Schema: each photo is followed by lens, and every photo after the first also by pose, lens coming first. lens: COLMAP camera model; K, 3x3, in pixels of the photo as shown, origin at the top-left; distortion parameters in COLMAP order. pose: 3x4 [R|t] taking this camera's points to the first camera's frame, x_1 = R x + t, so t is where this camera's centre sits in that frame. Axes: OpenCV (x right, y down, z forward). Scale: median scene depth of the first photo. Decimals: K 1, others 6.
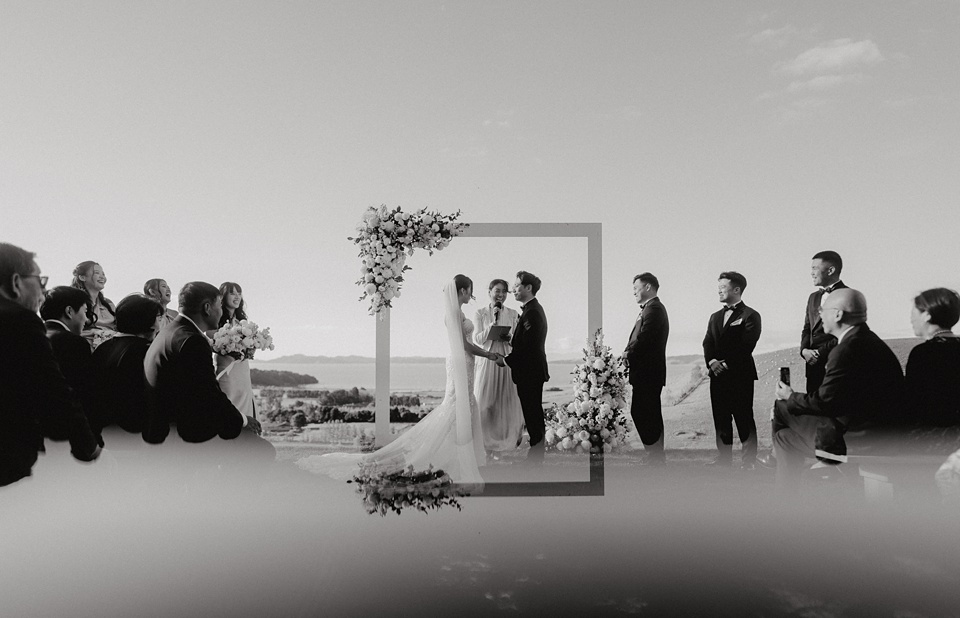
lens RADIAL K [[683.9, 0, 480.6], [0, 683.9, 331.5], [0, 0, 1]] dist [-0.000126, -0.000657]
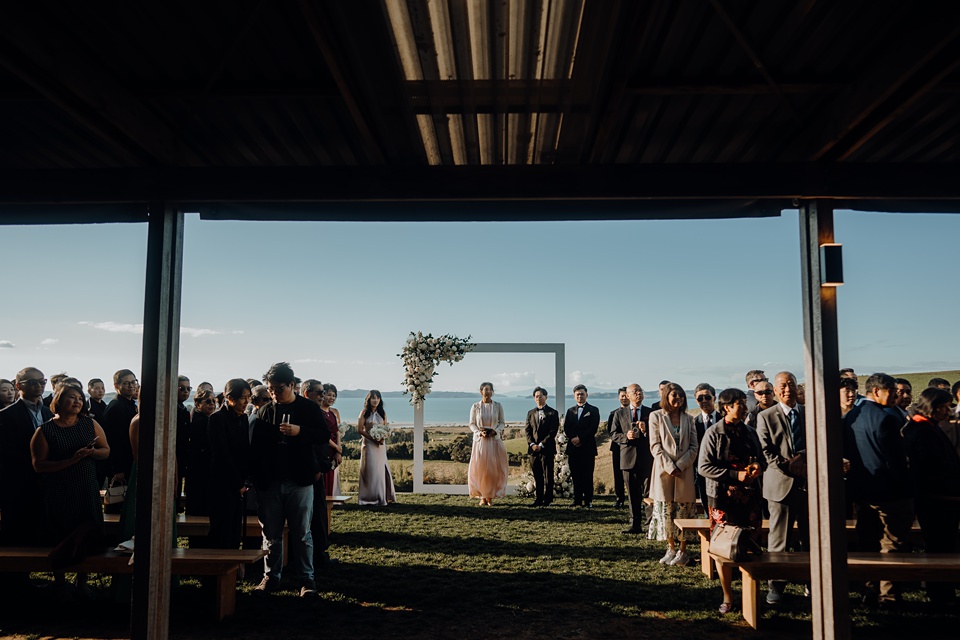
lens RADIAL K [[709.1, 0, 483.8], [0, 709.1, 331.4], [0, 0, 1]] dist [-0.026257, -0.000725]
pose [[0.999951, 0.000283, -0.009923, 0.015247], [-0.000732, 0.998975, -0.045248, -0.116865], [0.009900, 0.045253, 0.998926, -0.572050]]
